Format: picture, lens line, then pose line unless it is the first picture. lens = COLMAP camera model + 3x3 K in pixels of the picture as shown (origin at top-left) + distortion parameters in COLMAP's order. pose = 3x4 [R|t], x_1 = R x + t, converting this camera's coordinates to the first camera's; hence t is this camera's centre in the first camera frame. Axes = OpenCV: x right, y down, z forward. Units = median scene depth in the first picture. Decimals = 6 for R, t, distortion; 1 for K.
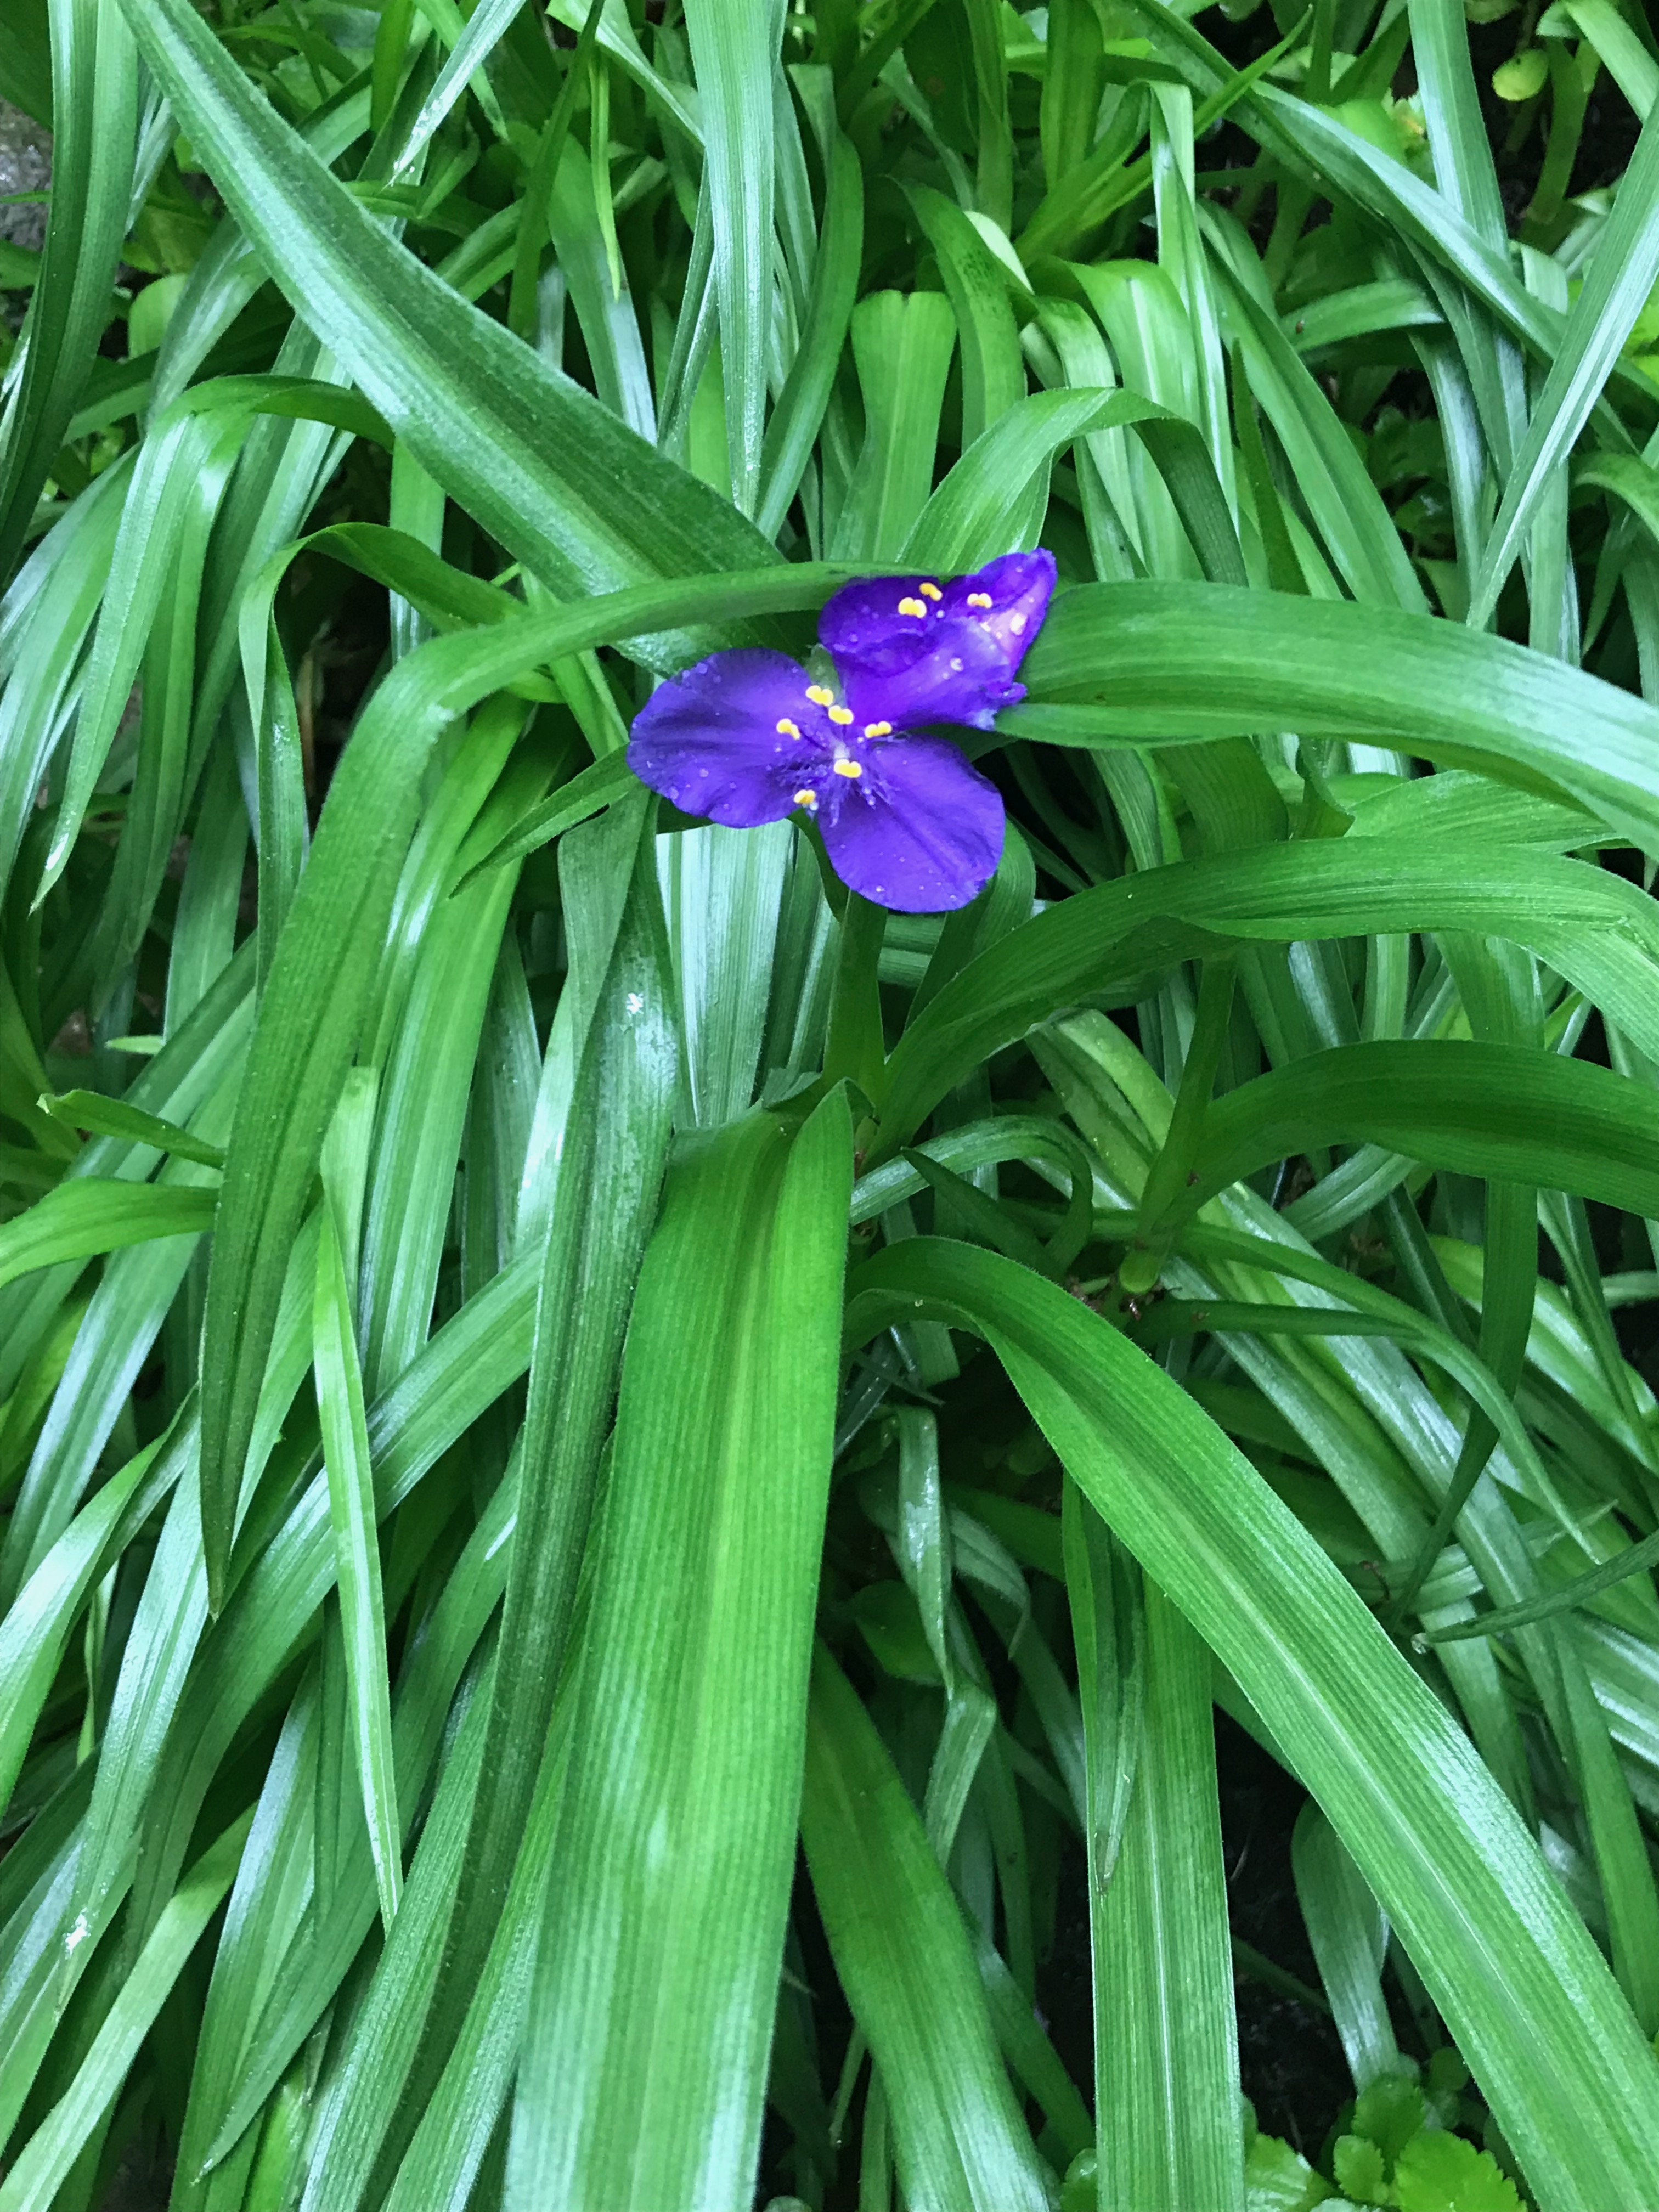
lens RADIAL K [[2545.1, 0, 824.7], [0, 2545.1, 1103.3], [0, 0, 1]] dist [-0.027977, 0.000000]
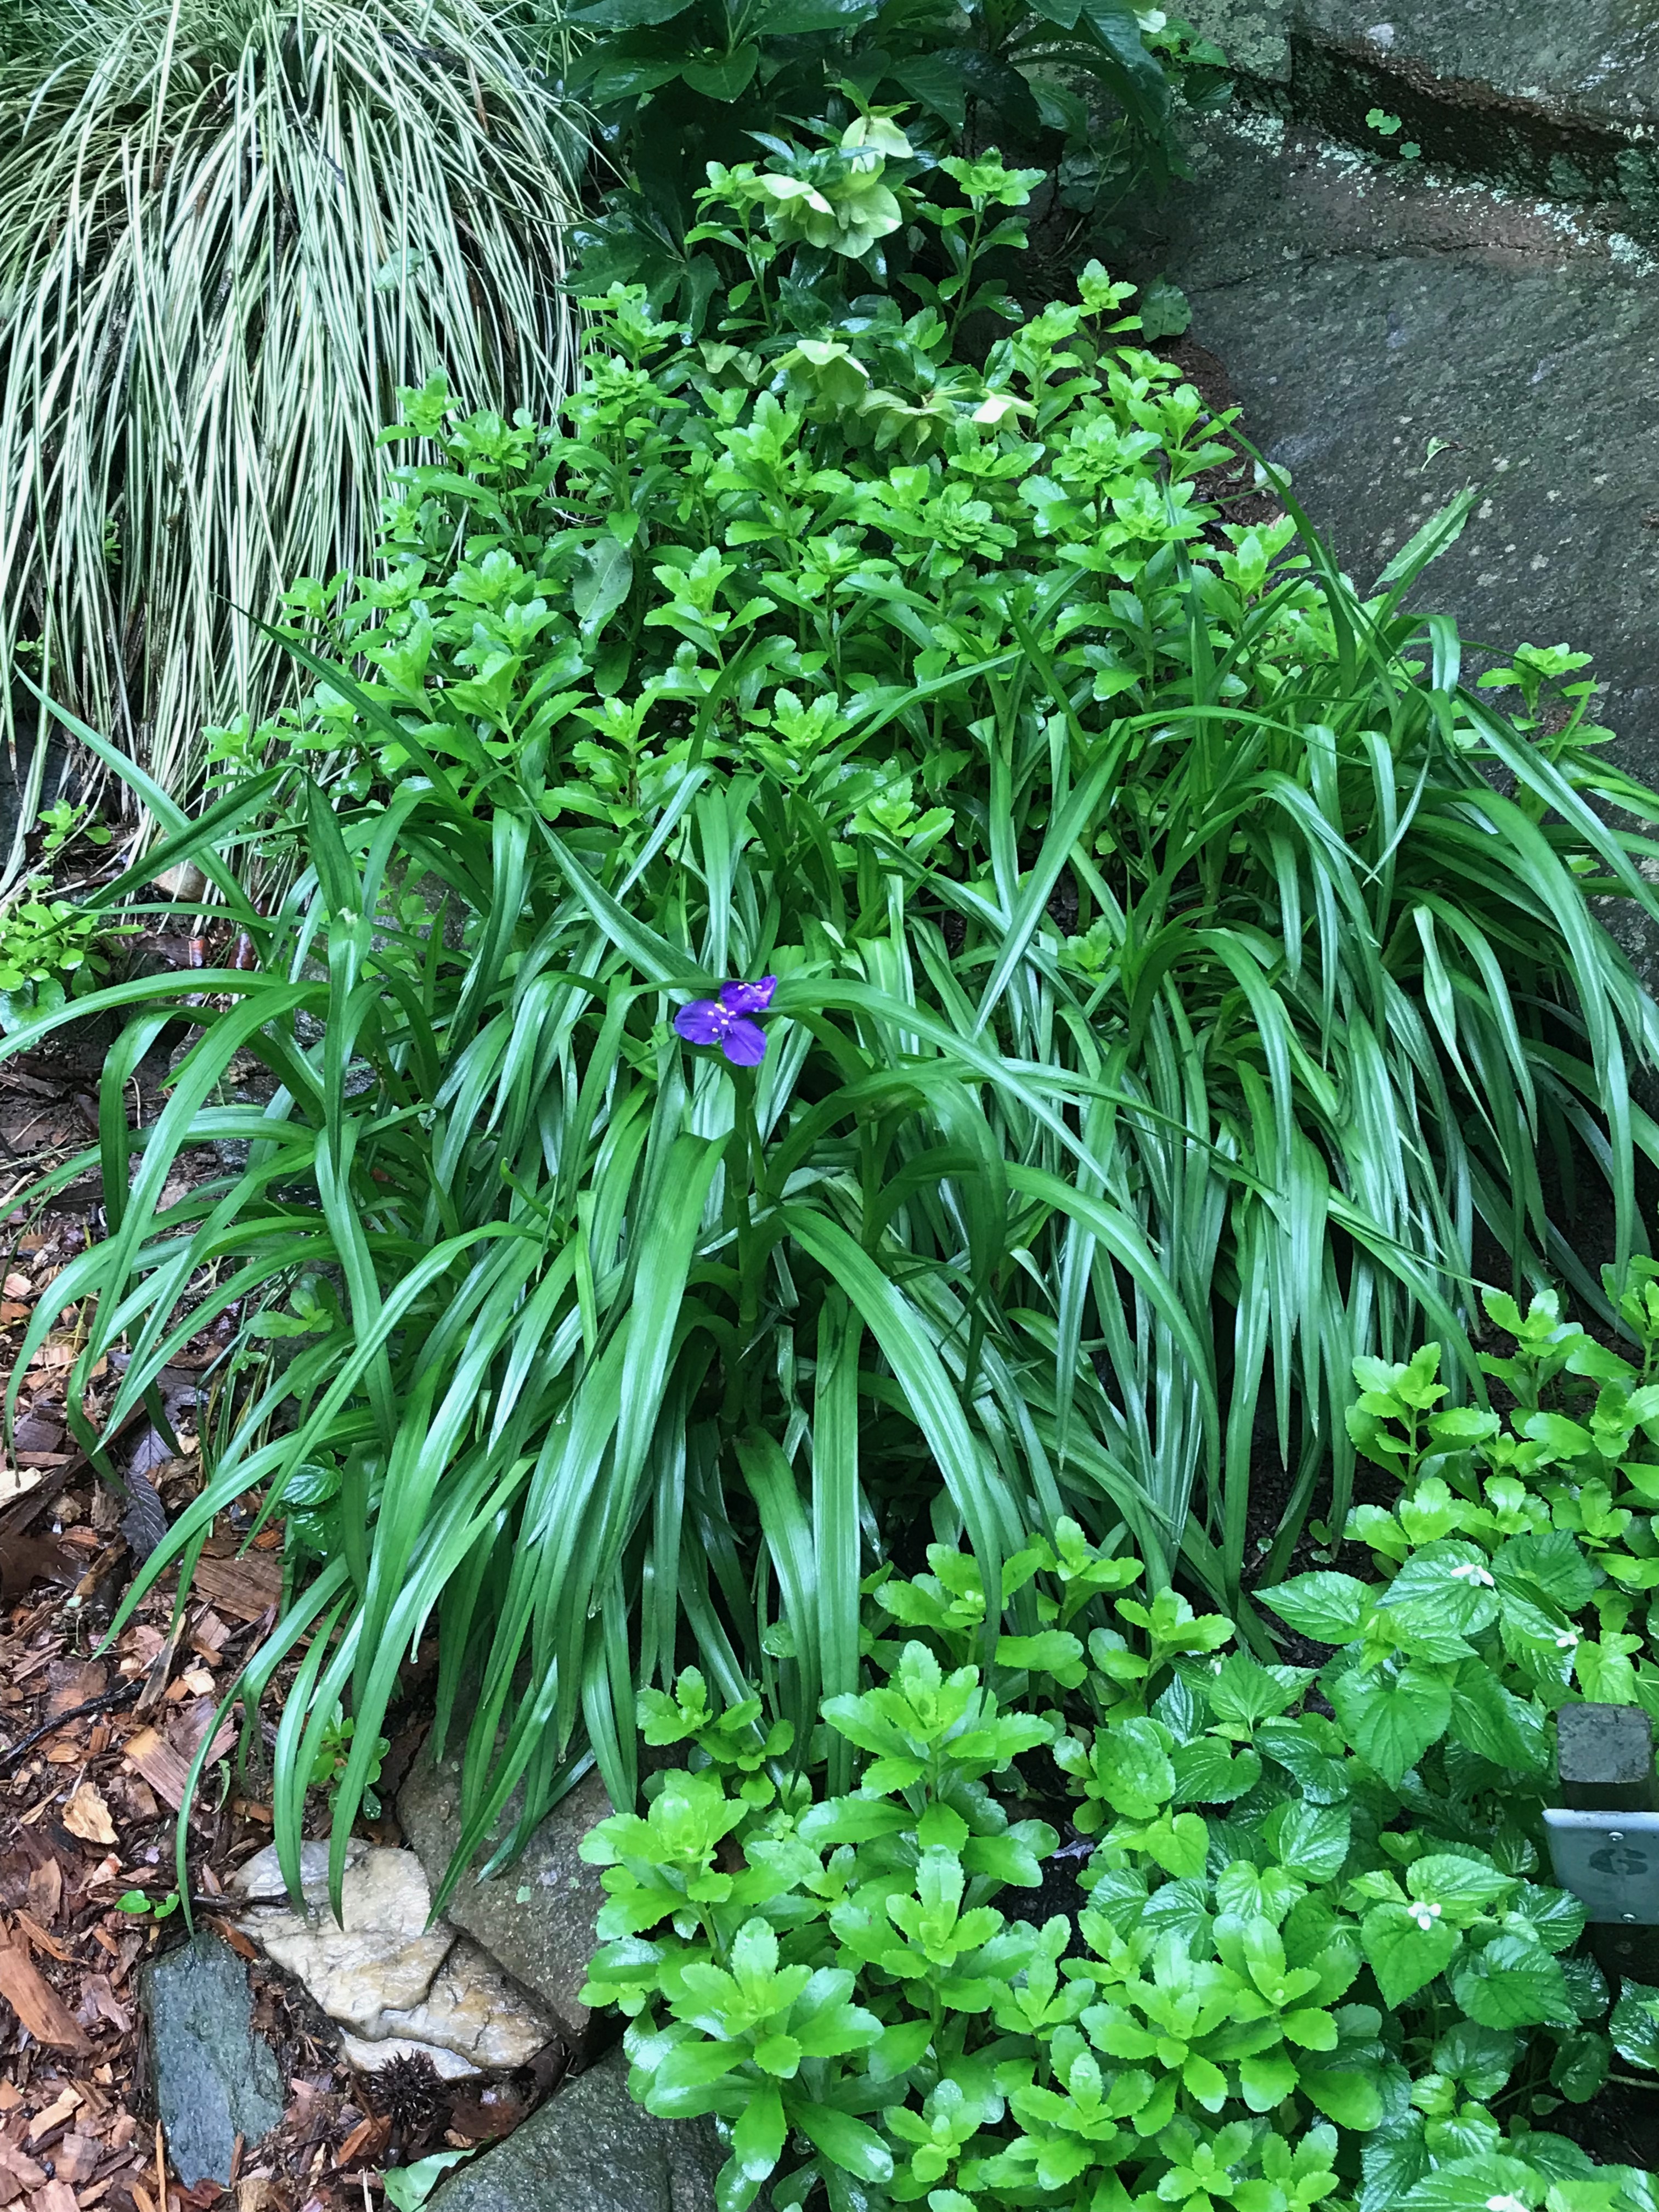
lens RADIAL K [[2545.1, 0, 830.8], [0, 2545.1, 1107.8], [0, 0, 1]] dist [-0.027977, 0.000000]
pose [[0.998827, -0.008568, -0.047659, 0.374350], [-0.005897, 0.955374, -0.295340, 1.217026], [0.048063, 0.295274, 0.954203, -2.904869]]
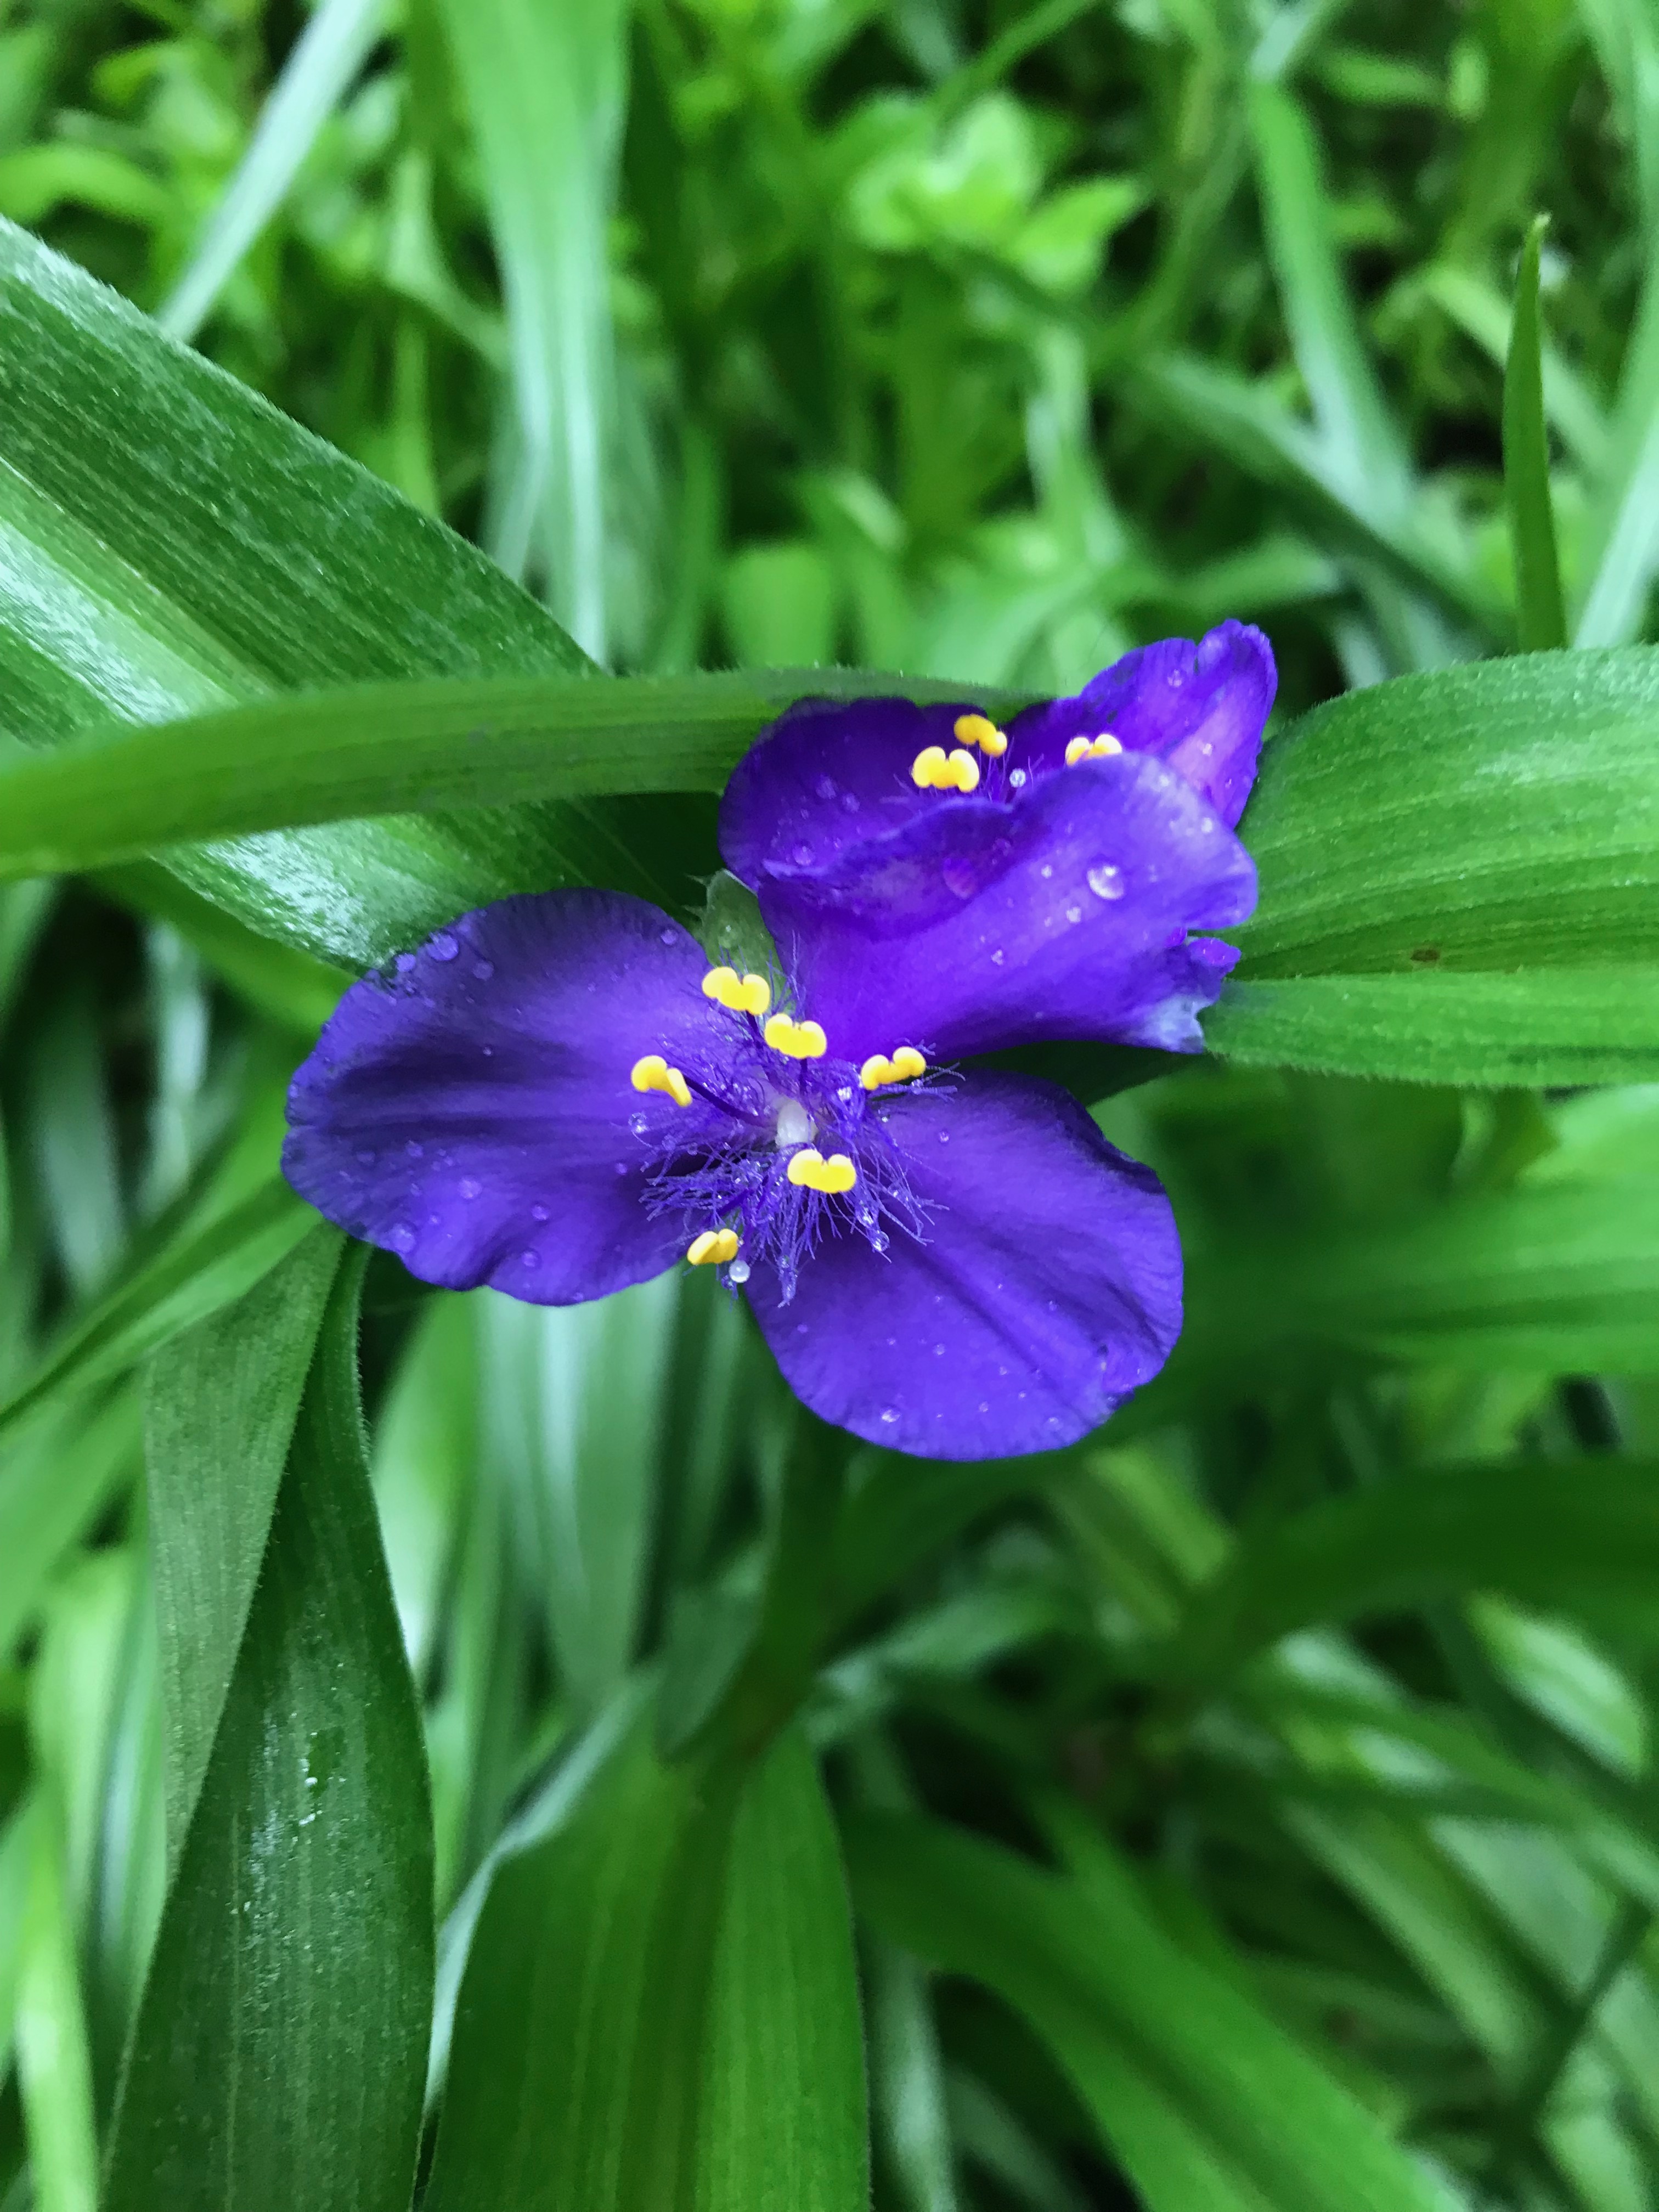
lens RADIAL K [[1916.3, 0, 920.5], [0, 1916.3, 1052.3], [0, 0, 1]] dist [0.041327, -0.015521]
pose [[0.991593, -0.060933, 0.114151, -0.007892], [0.076568, 0.987465, -0.138022, -0.104667], [-0.104310, 0.145602, 0.983829, 0.686540]]
